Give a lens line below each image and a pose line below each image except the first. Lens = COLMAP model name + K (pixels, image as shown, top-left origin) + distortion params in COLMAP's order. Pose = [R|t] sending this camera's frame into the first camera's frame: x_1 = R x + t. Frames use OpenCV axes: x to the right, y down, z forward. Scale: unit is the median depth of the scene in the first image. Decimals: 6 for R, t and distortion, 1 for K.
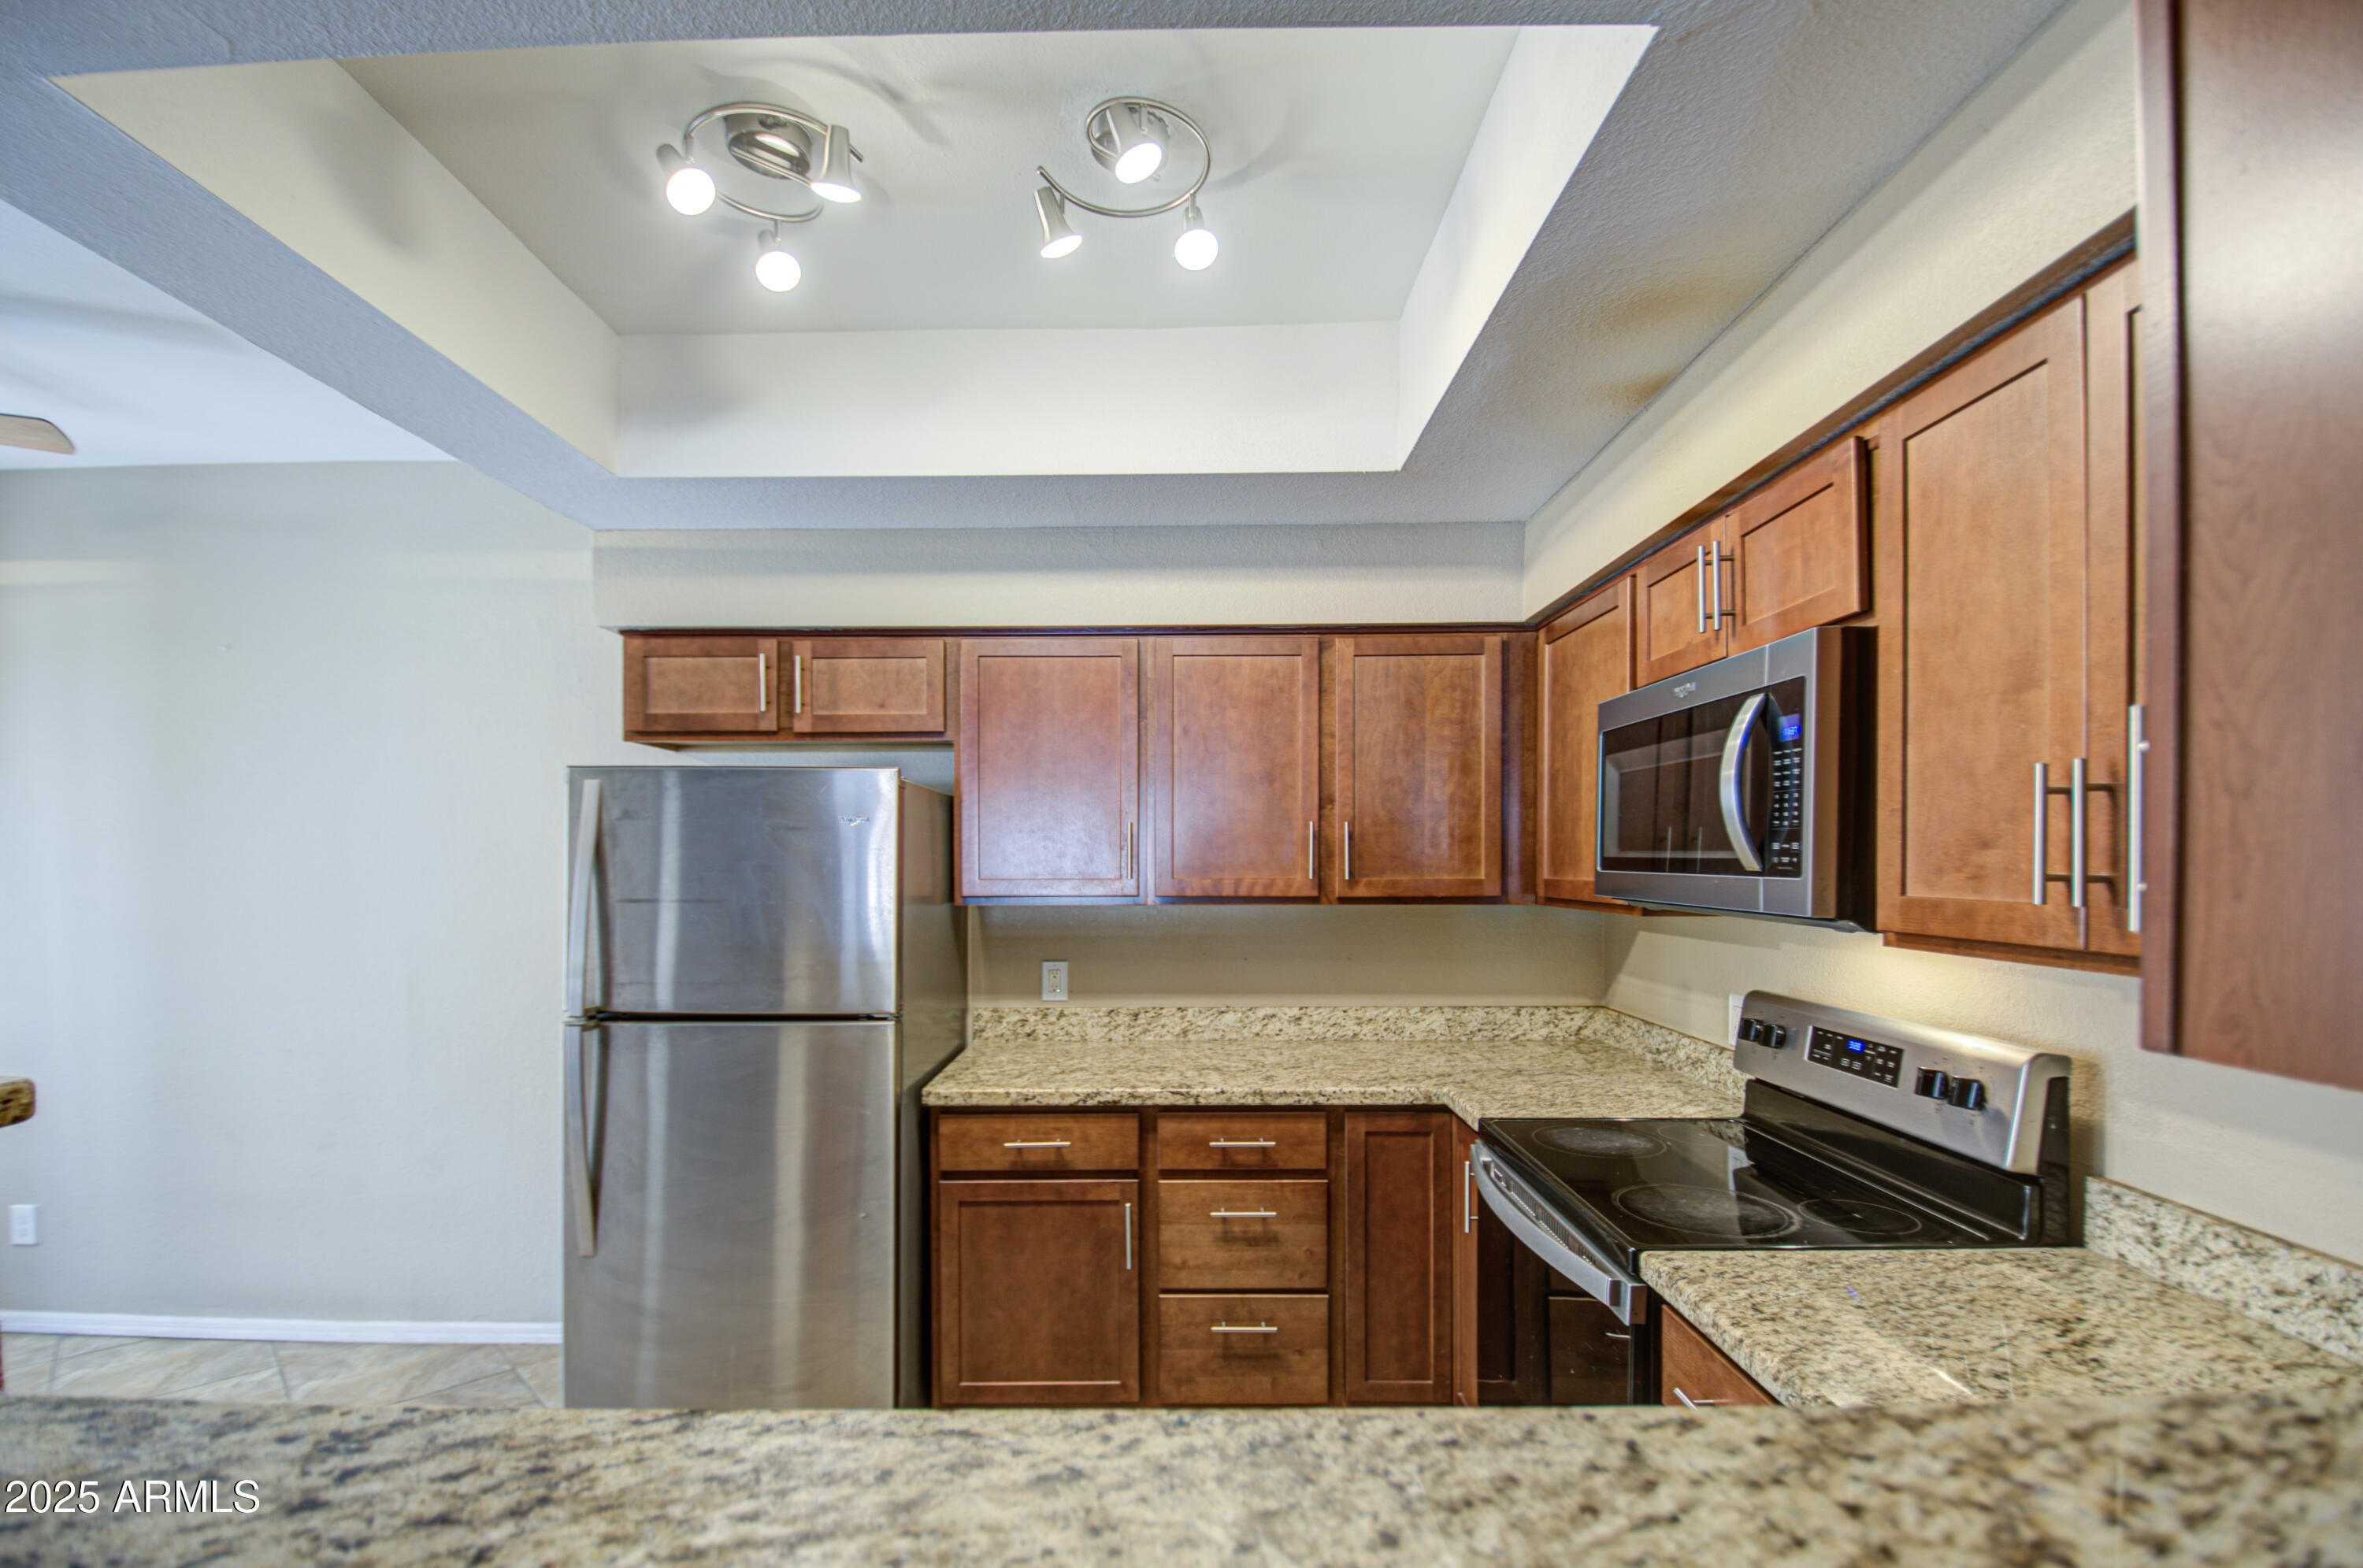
lens RADIAL K [[1057.6, 0, 1182.3], [0, 1057.6, 856.9], [0, 0, 1]] dist [0.021147, -0.026593]
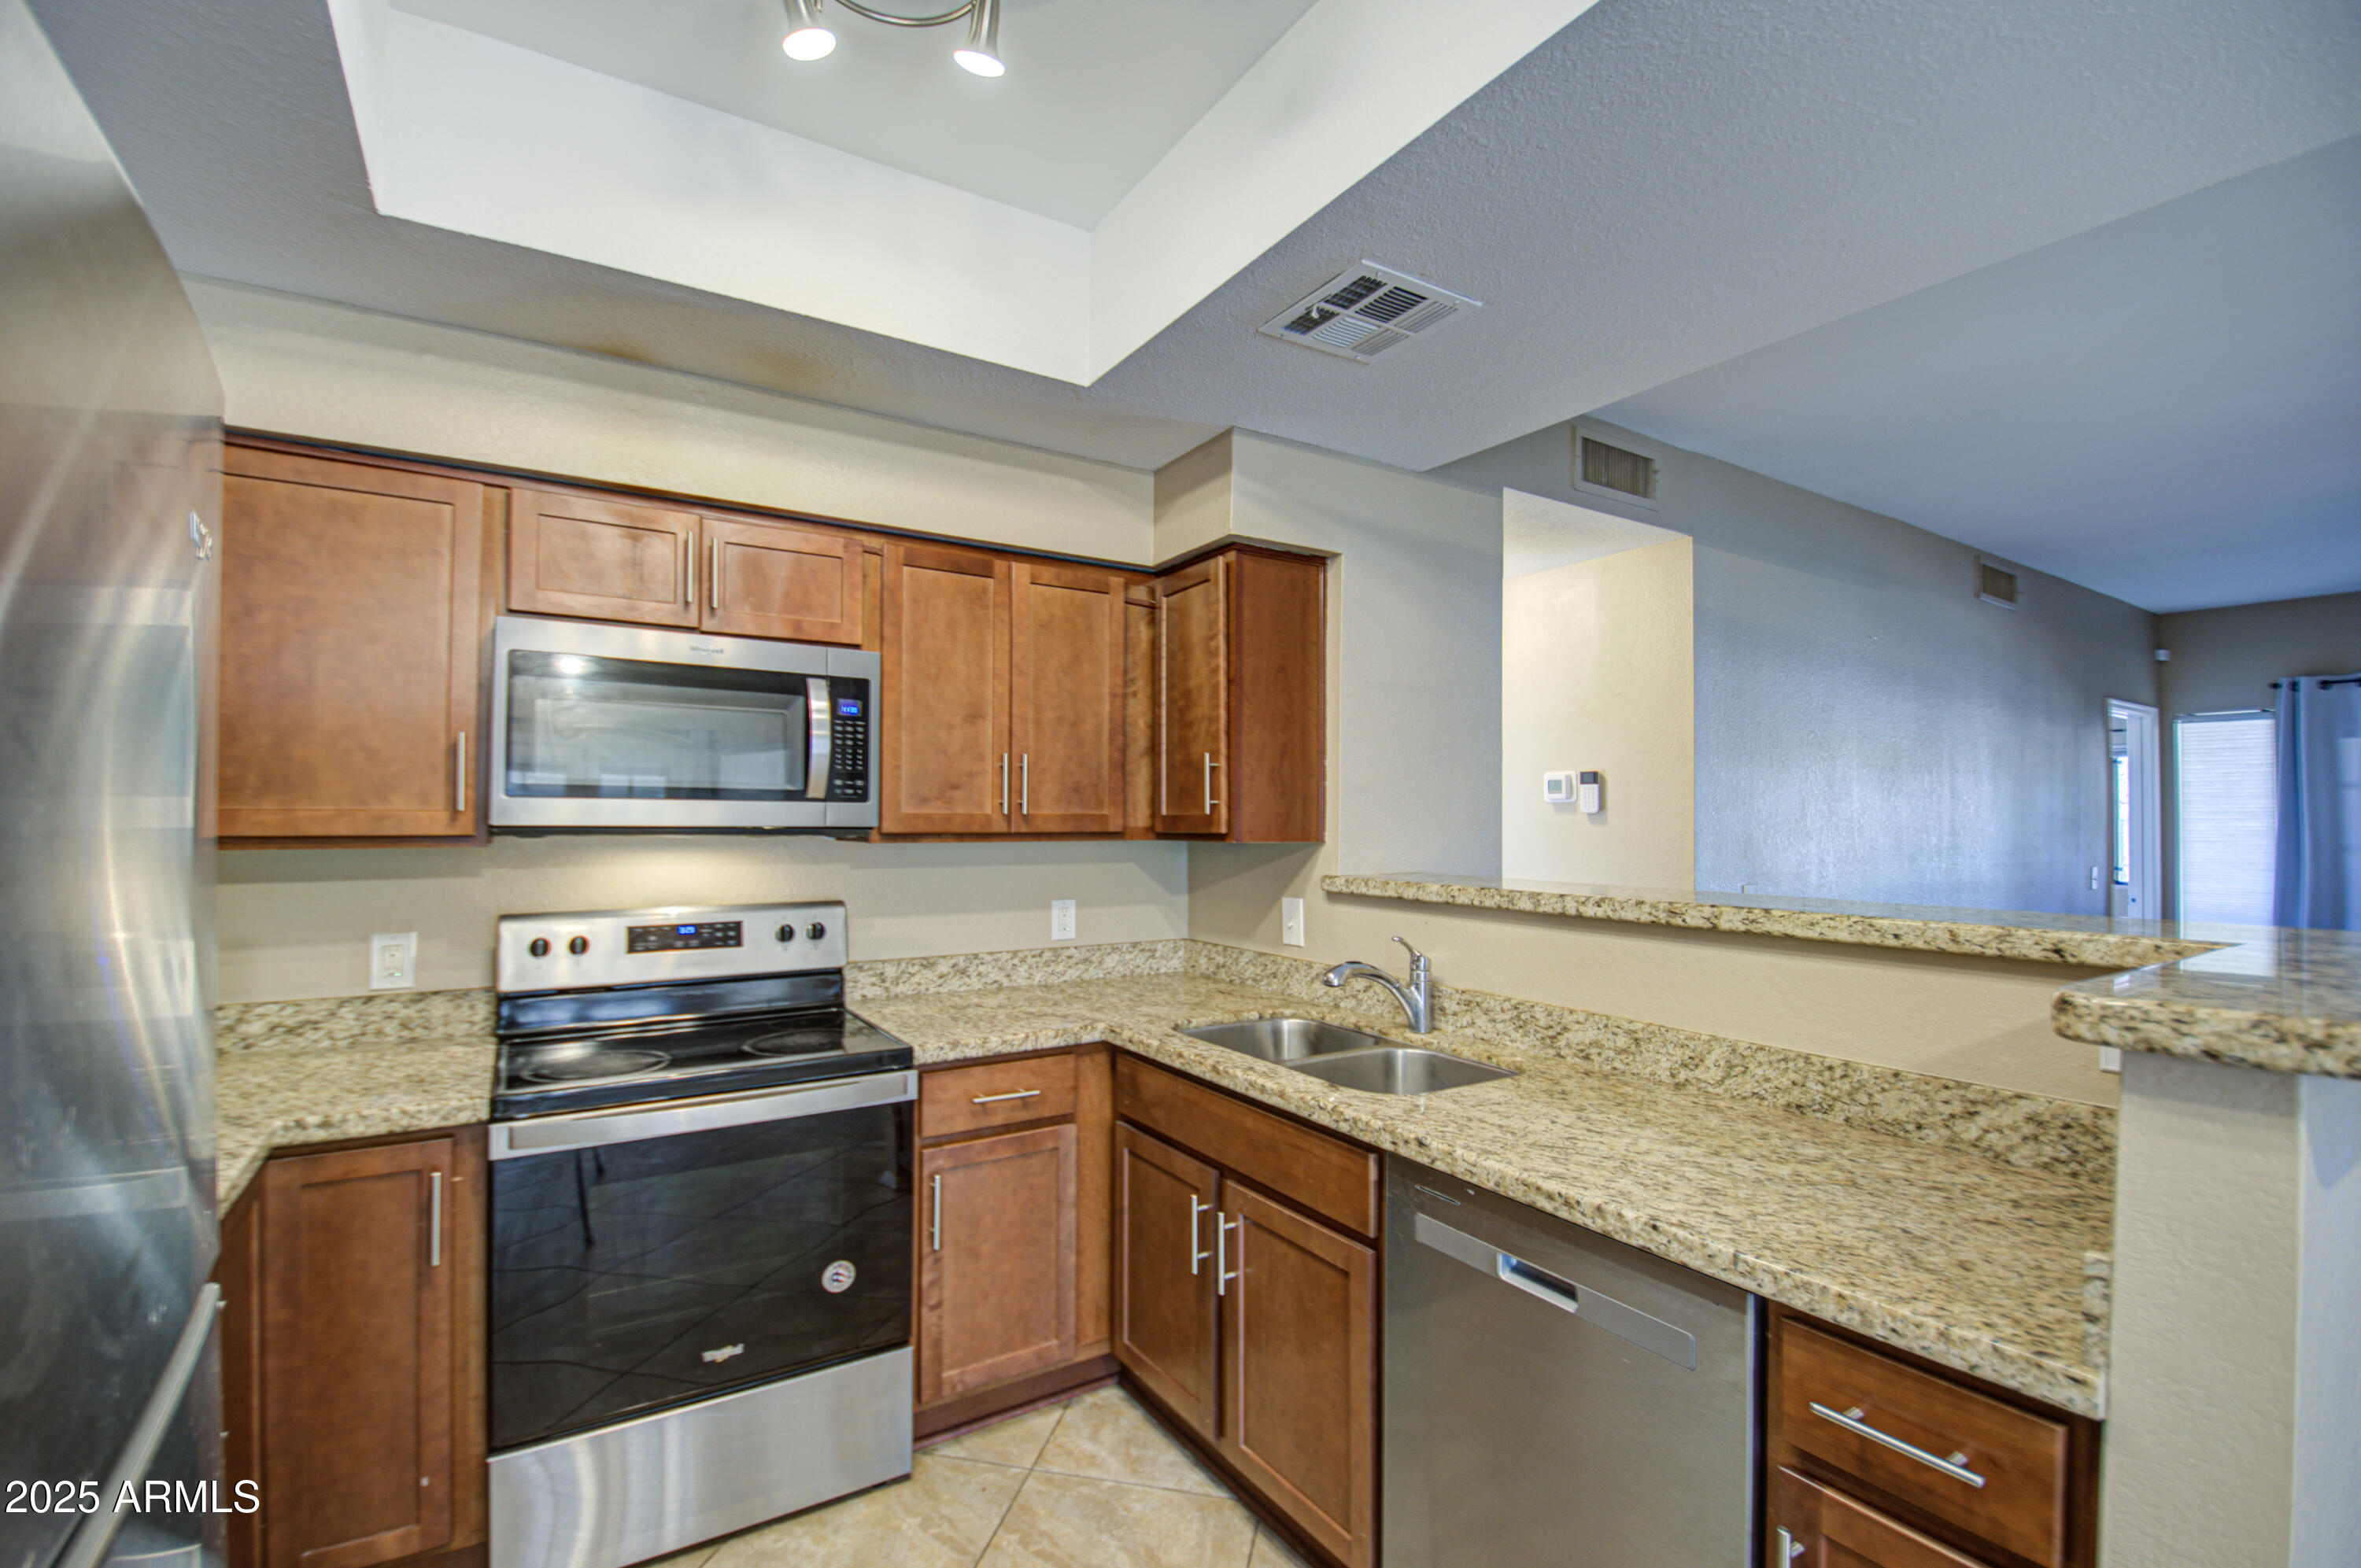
lens RADIAL K [[1029.2, 0, 1176.9], [0, 1029.2, 801.8], [0, 0, 1]] dist [0.019273, -0.023680]
pose [[-0.539018, 0.017277, 0.842117, -0.533850], [-0.001879, 0.999762, -0.021714, 0.027274], [-0.842292, -0.013287, -0.538858, 0.779351]]
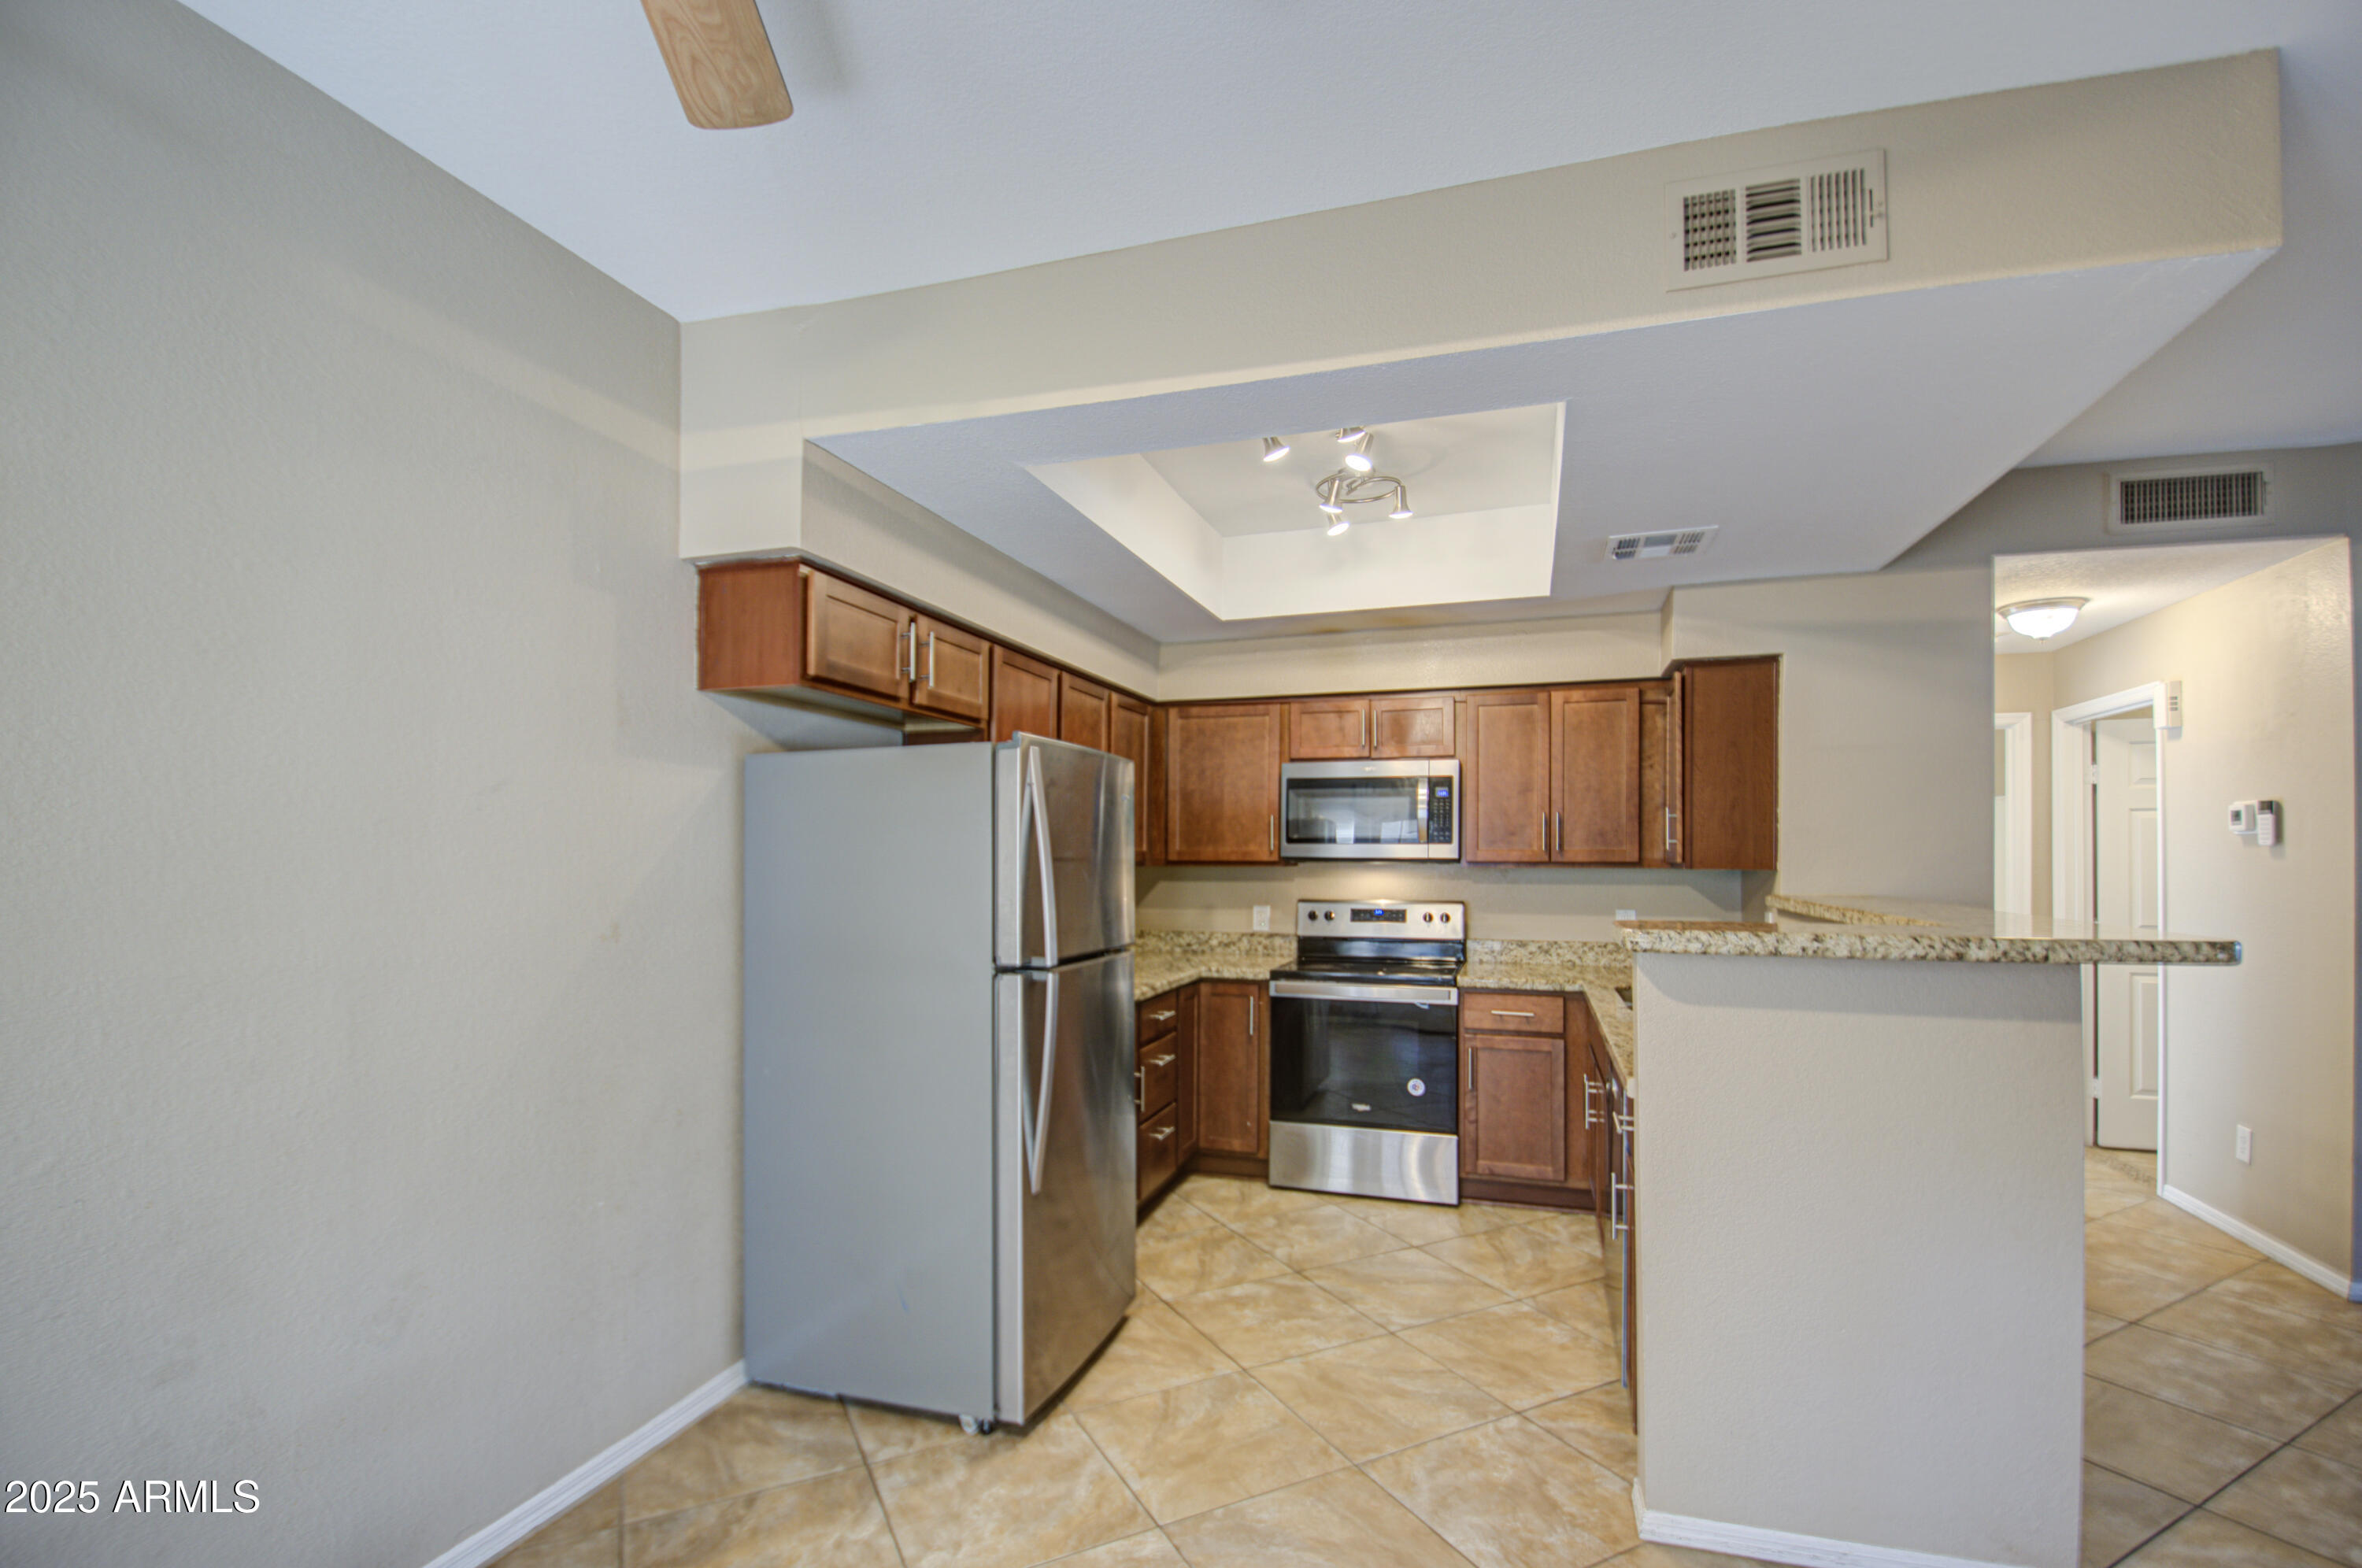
lens RADIAL K [[1057.2, 0, 1181.8], [0, 1057.2, 856.9], [0, 0, 1]] dist [0.021147, -0.026593]
pose [[0.302456, 0.003027, 0.953158, -1.287560], [-0.004236, 0.999989, -0.001831, 0.032786], [-0.953154, -0.003484, 0.302466, 0.445887]]
